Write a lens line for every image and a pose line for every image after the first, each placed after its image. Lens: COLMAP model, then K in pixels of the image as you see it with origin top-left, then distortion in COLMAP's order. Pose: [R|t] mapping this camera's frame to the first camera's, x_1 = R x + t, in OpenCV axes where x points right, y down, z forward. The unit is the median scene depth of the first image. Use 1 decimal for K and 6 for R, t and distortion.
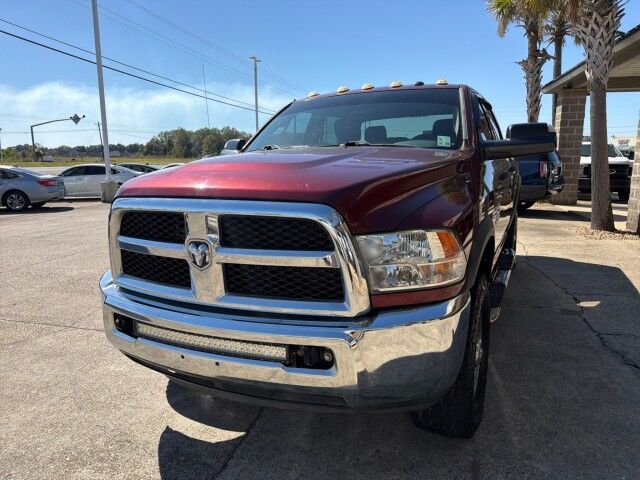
lens RADIAL K [[448.0, 0, 336.6], [0, 448.0, 241.7], [0, 0, 1]] dist [0.041889, -0.042295]
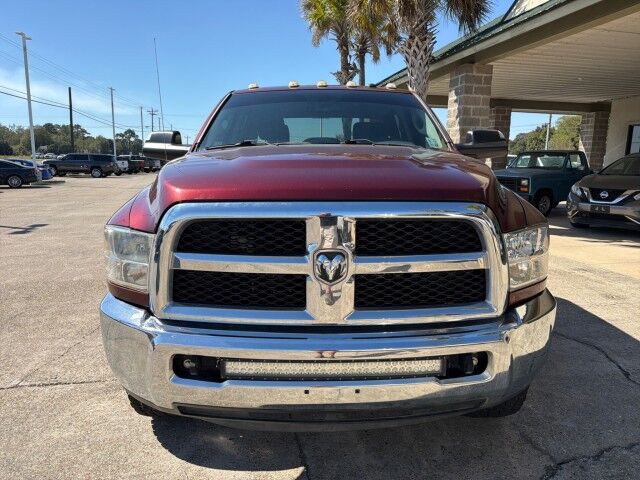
lens RADIAL K [[448.0, 0, 321.3], [0, 448.0, 239.5], [0, 0, 1]] dist [0.041889, -0.042295]
pose [[0.905626, -0.055983, 0.420366, -0.625428], [0.059026, 0.998240, 0.005779, -0.027107], [-0.419949, 0.019579, 0.907336, 0.222647]]
